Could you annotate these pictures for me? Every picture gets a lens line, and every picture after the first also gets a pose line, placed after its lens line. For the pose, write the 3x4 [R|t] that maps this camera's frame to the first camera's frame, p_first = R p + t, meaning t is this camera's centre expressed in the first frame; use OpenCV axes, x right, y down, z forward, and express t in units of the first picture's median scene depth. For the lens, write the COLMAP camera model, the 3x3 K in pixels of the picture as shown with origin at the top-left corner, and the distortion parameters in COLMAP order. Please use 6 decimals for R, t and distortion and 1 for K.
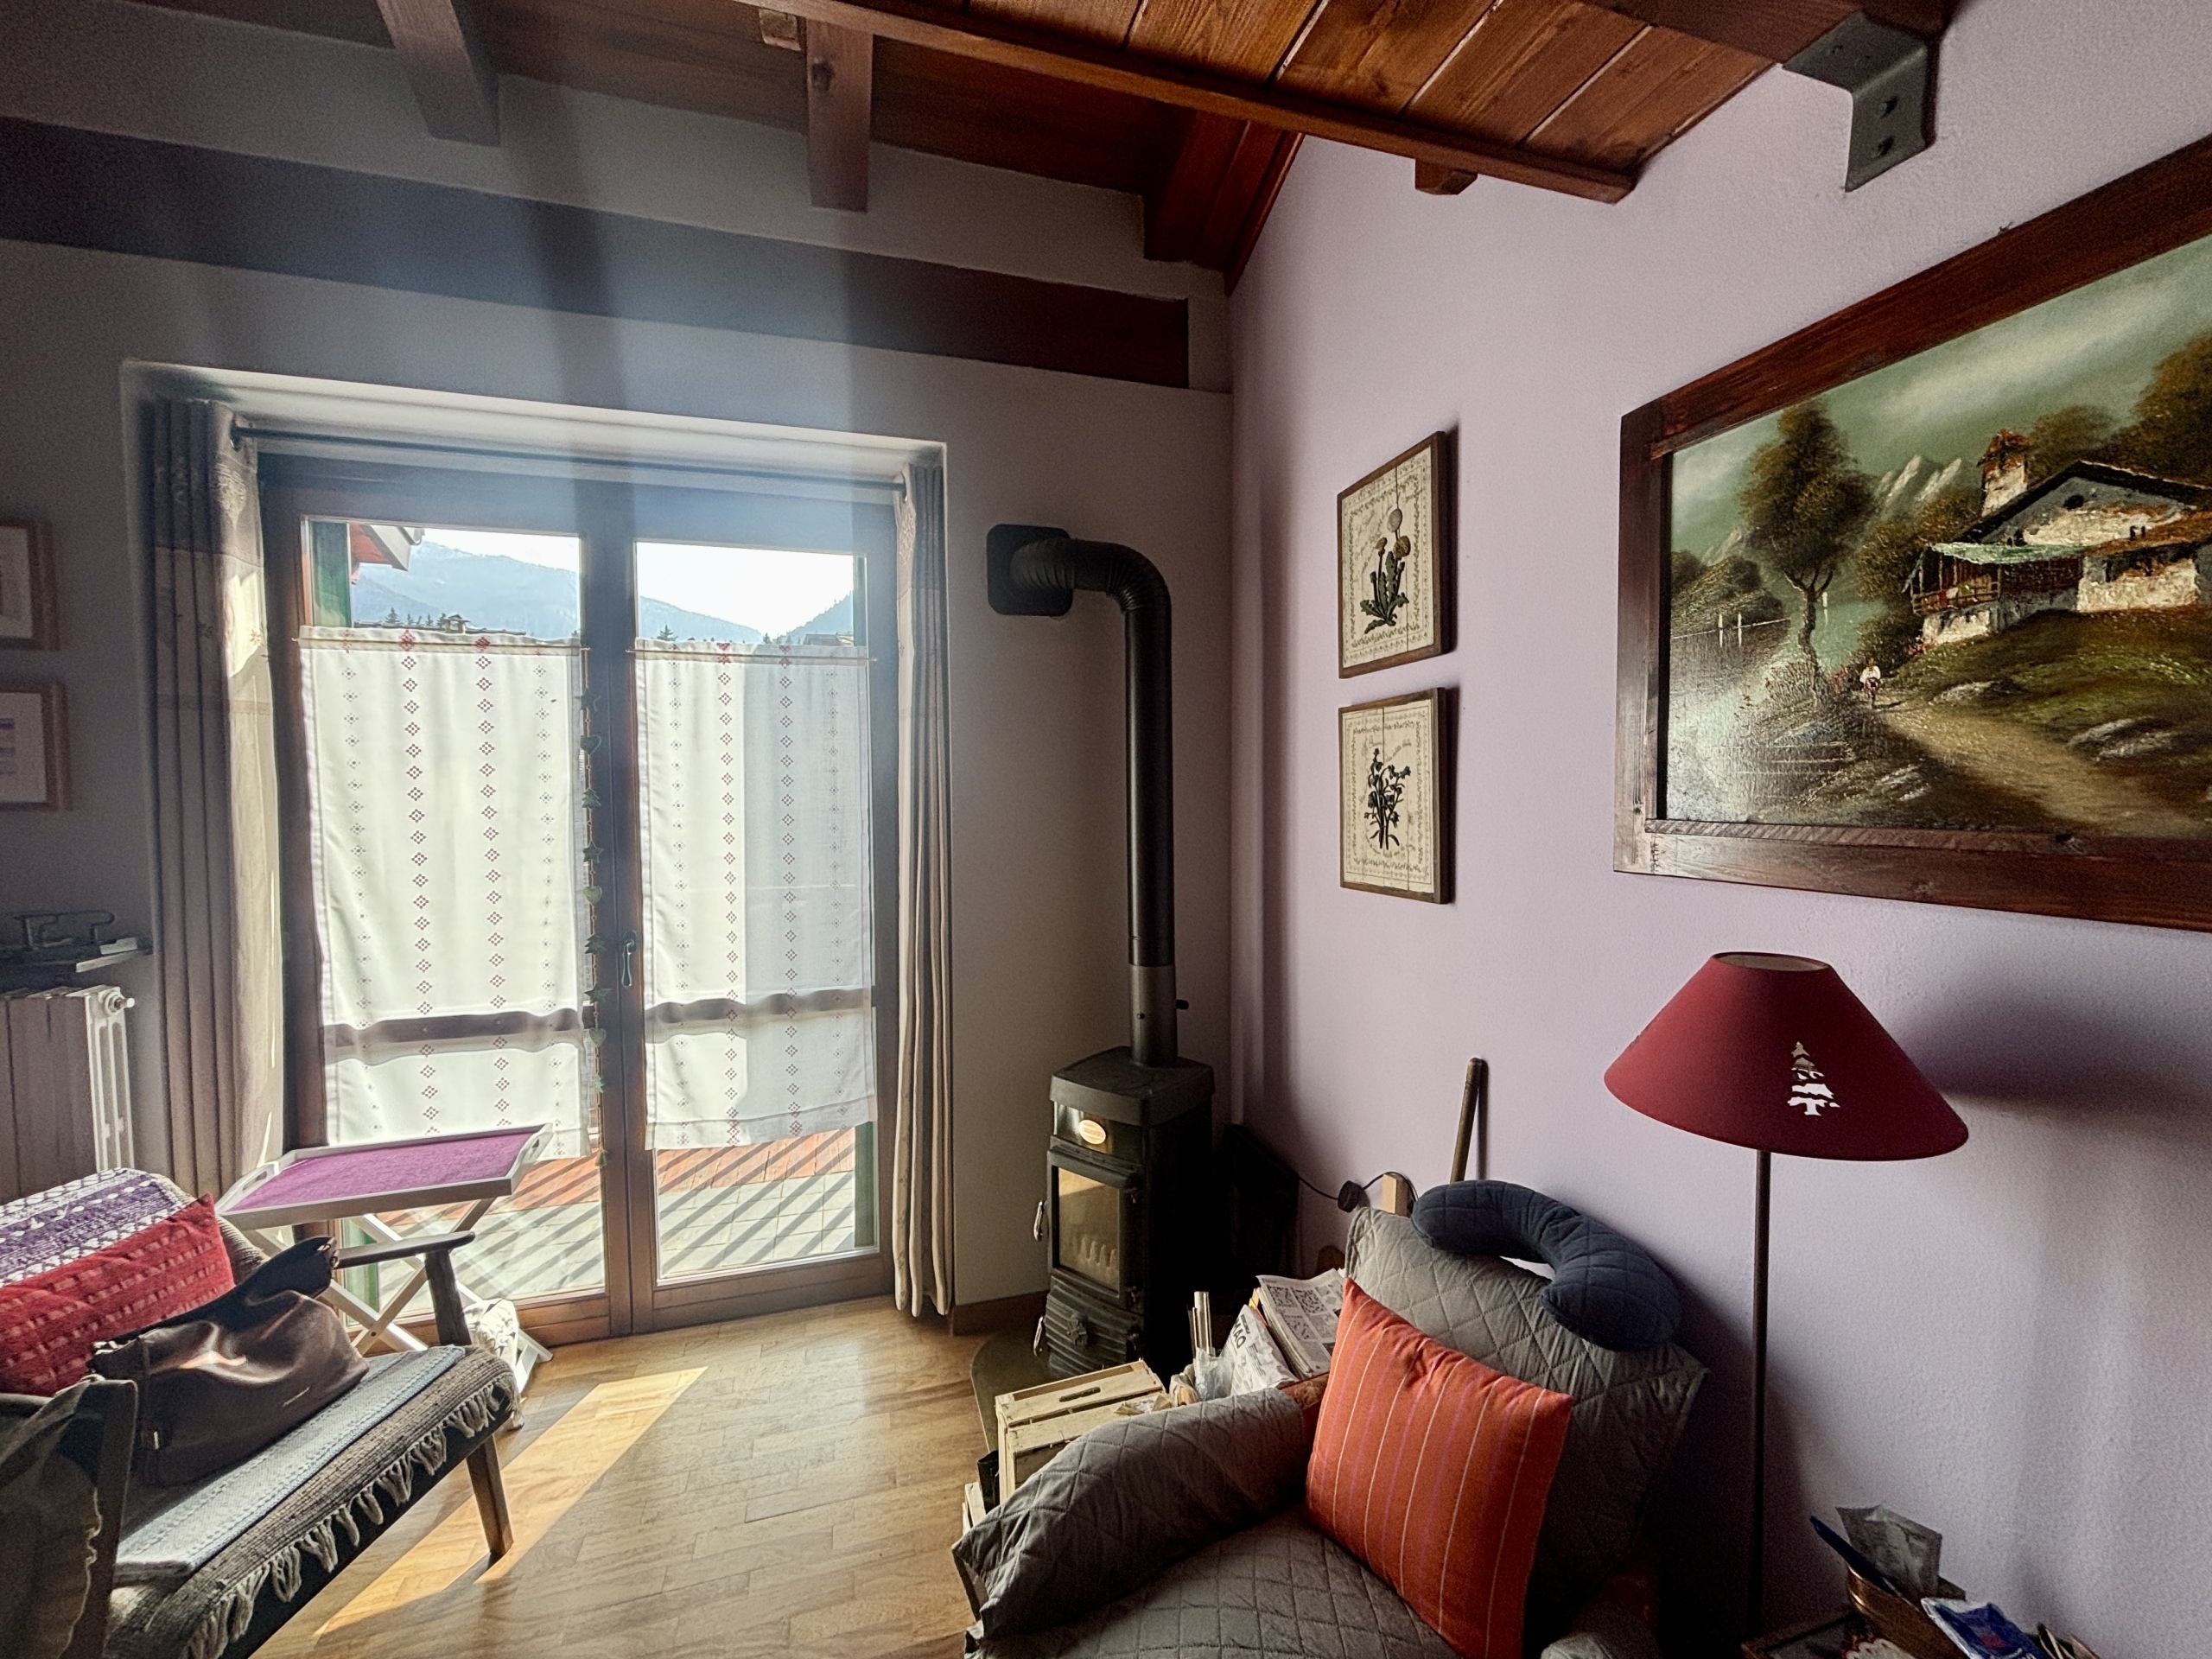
lens RADIAL K [[889.8, 0, 1103.6], [0, 889.8, 830.3], [0, 0, 1]] dist [0.002696, -0.000963]
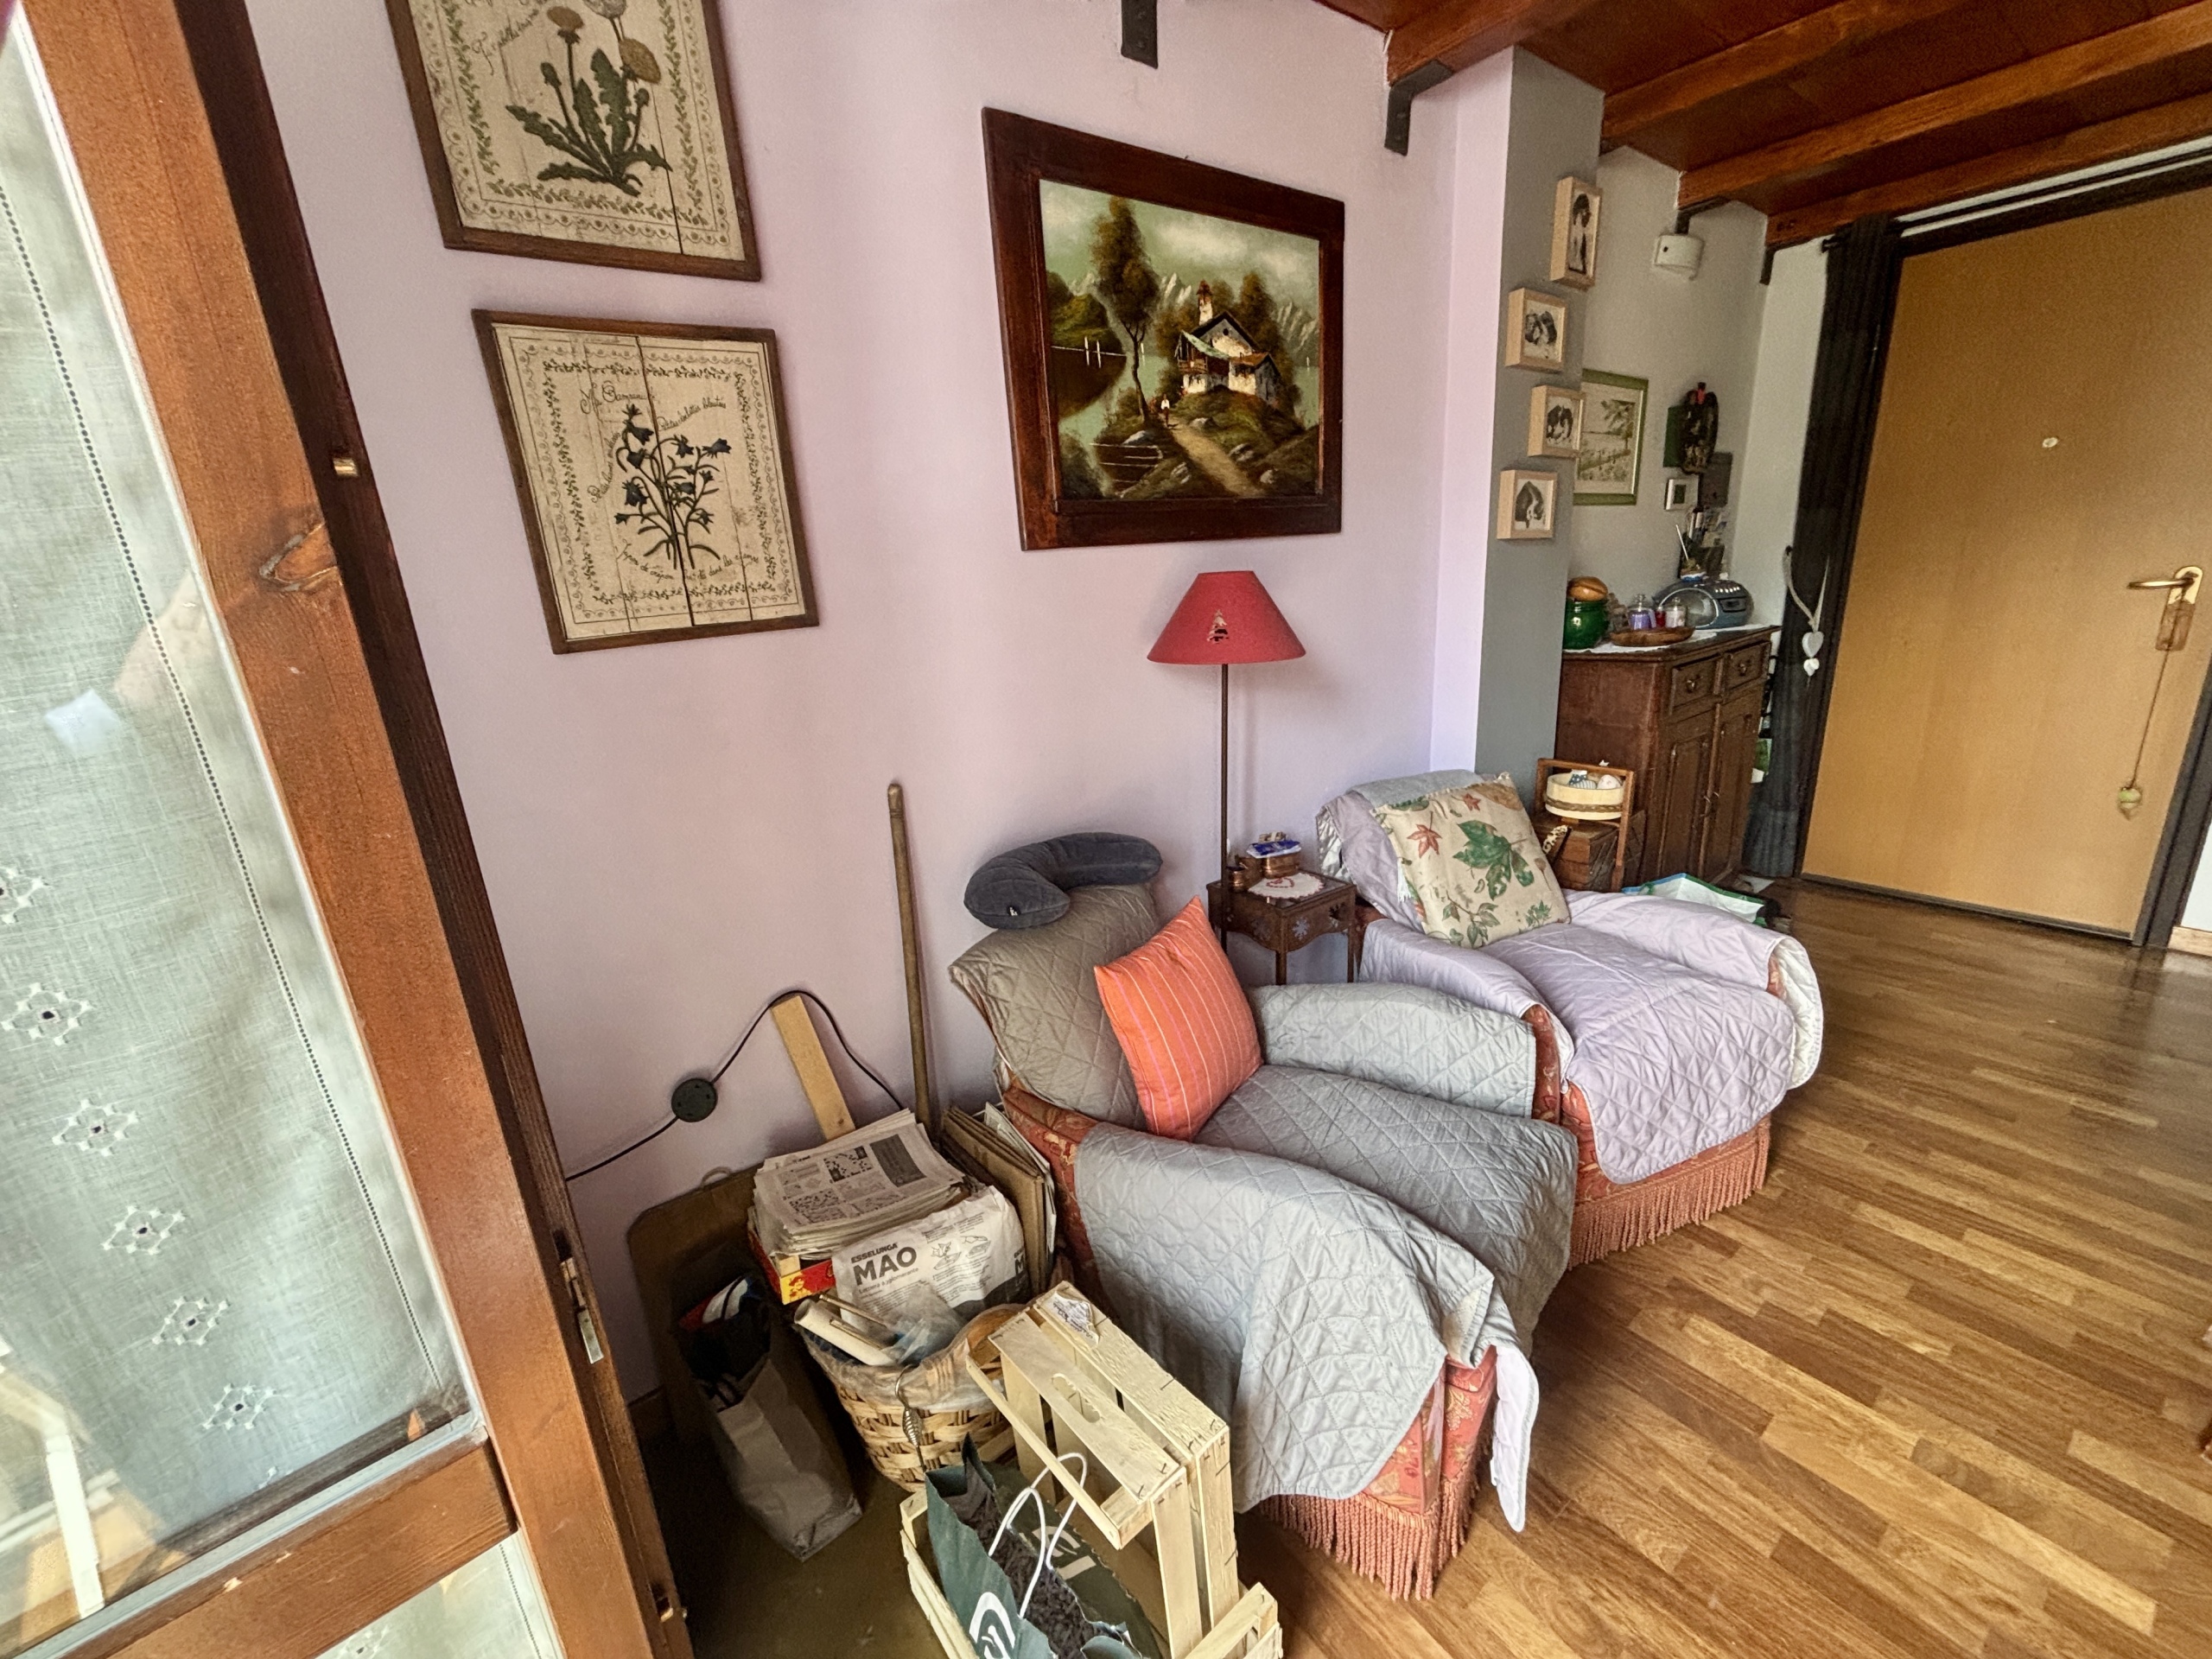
lens RADIAL K [[889.8, 0, 1094.9], [0, 889.8, 833.3], [0, 0, 1]] dist [0.002696, -0.000963]
pose [[-0.335872, -0.238802, 0.911133, -0.442384], [0.113799, 0.949953, 0.290927, 0.049544], [-0.935008, 0.201401, -0.291888, 0.922361]]
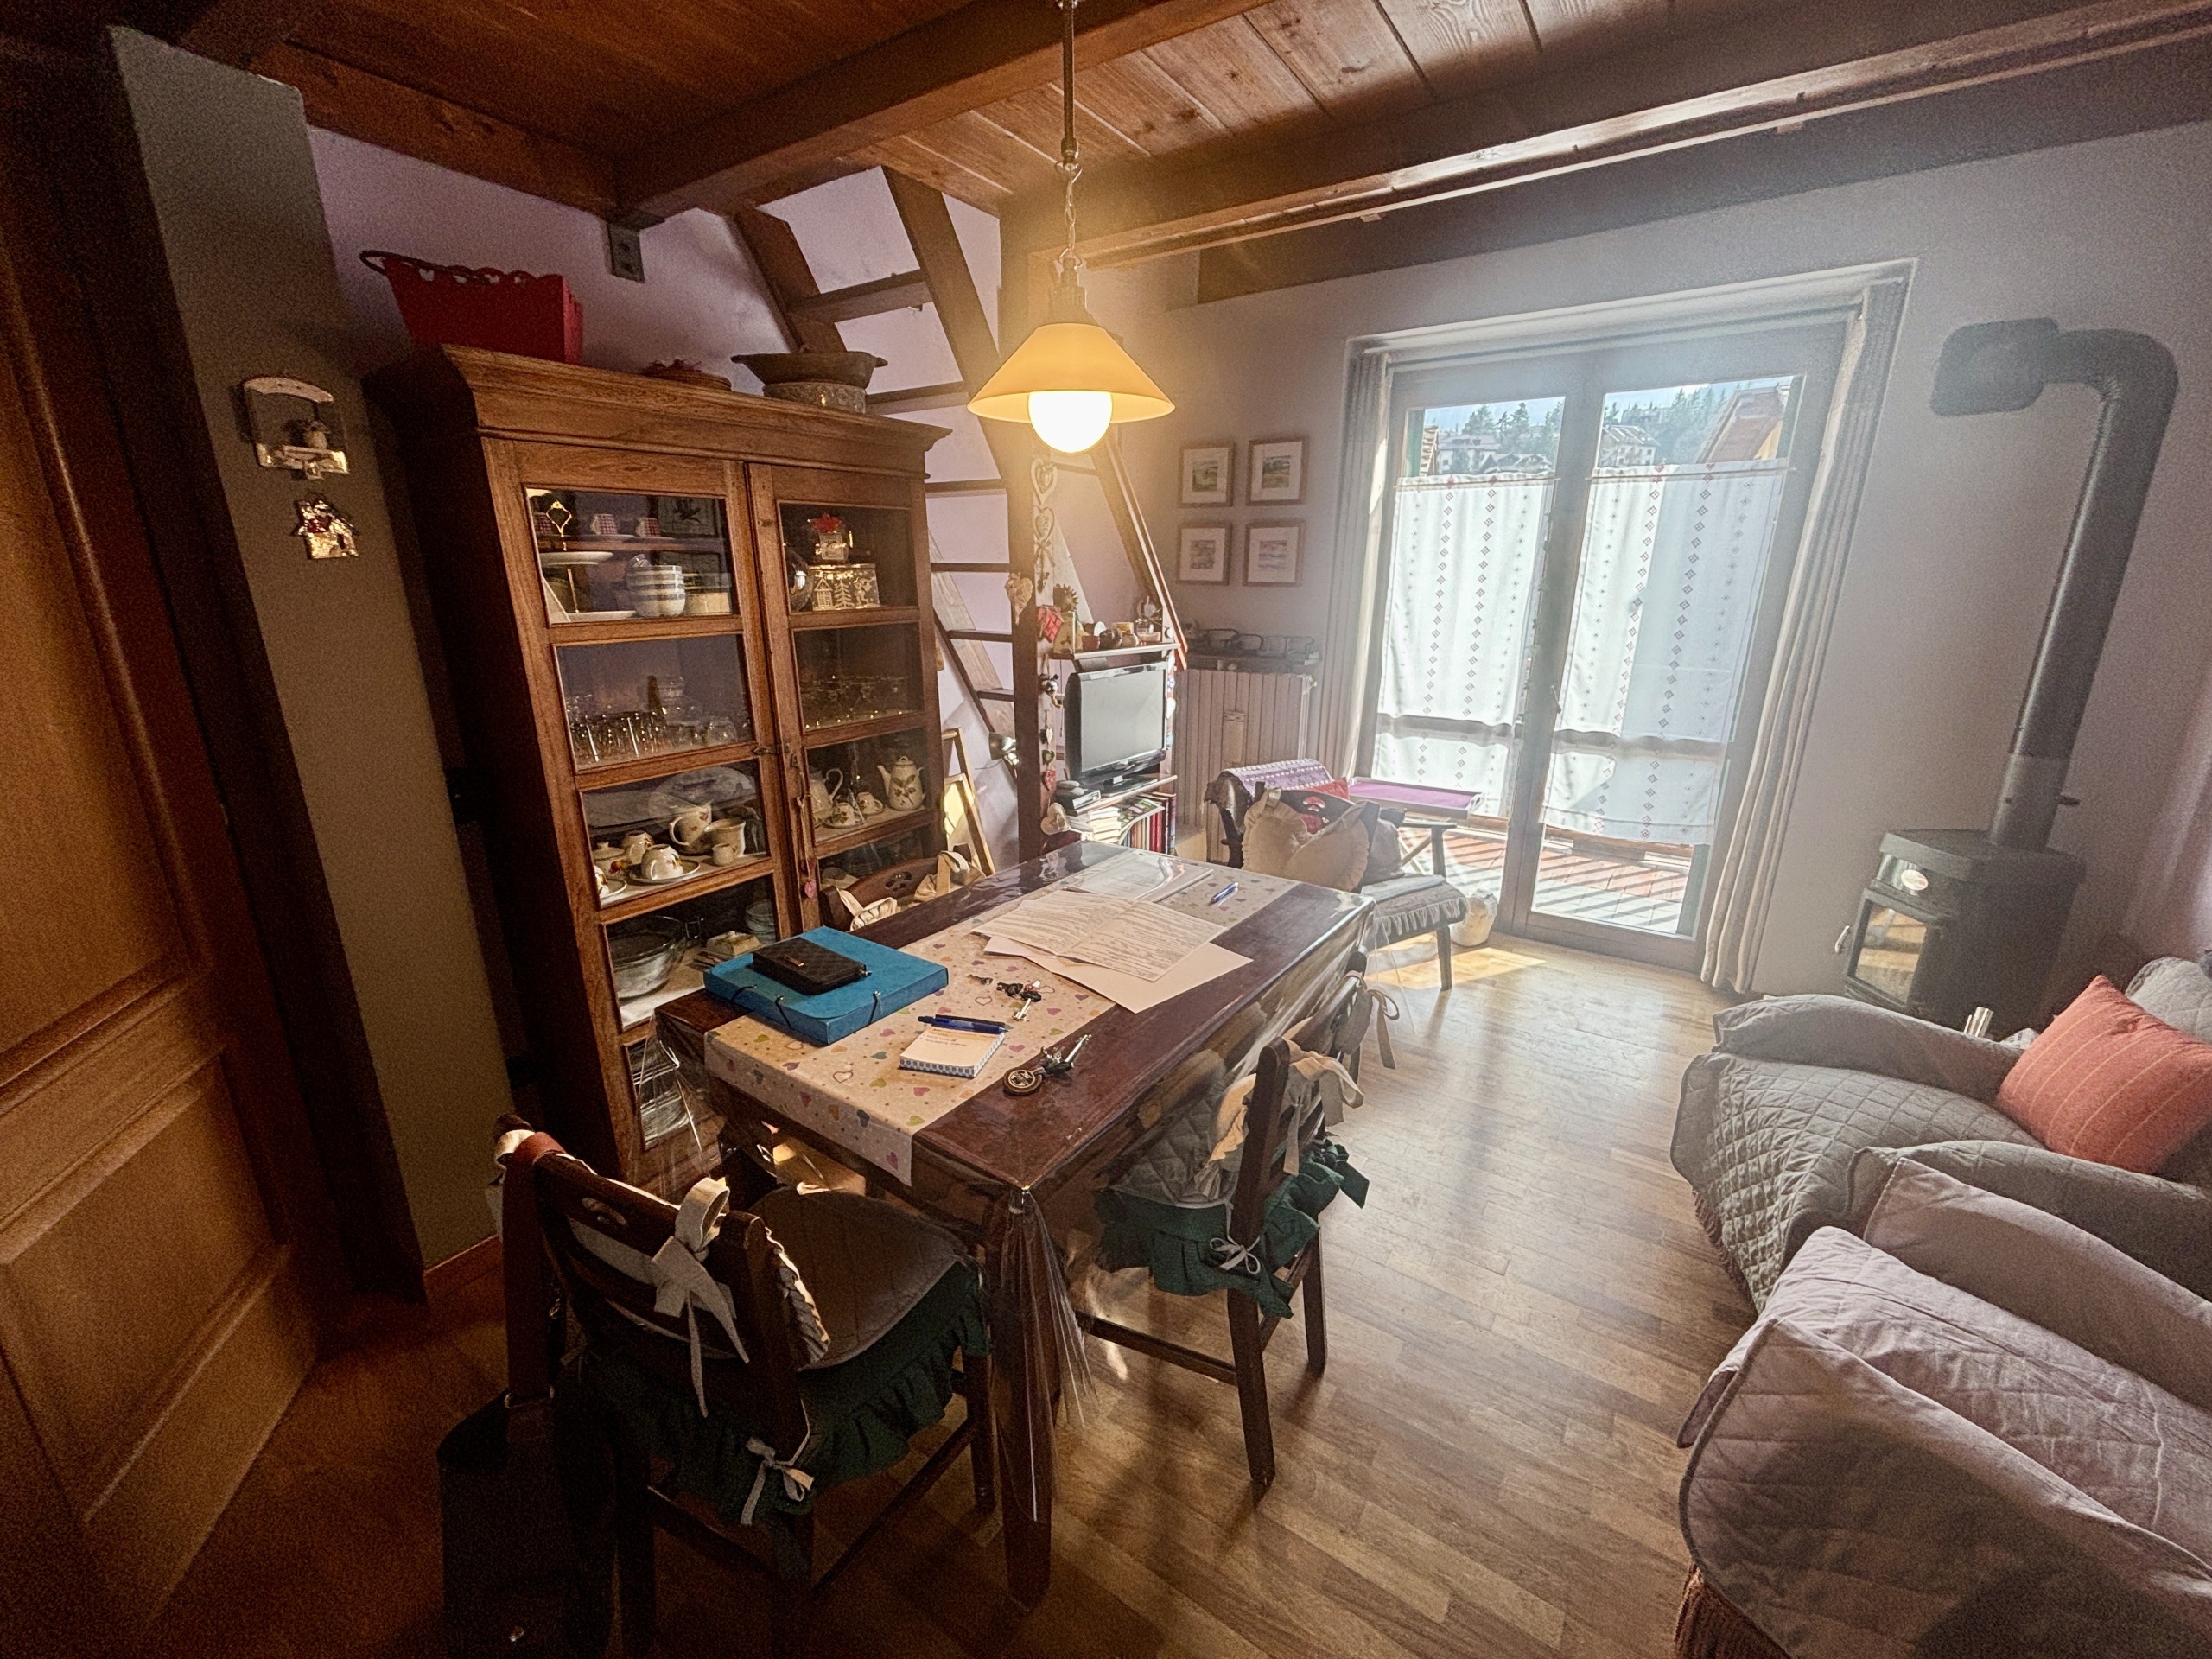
lens RADIAL K [[889.8, 0, 1111.2], [0, 889.8, 826.0], [0, 0, 1]] dist [0.002696, -0.000963]
pose [[0.632643, 0.220688, -0.742333, 0.203697], [-0.047446, 0.967783, 0.247277, 0.025346], [0.772988, -0.121218, 0.622732, -0.667784]]
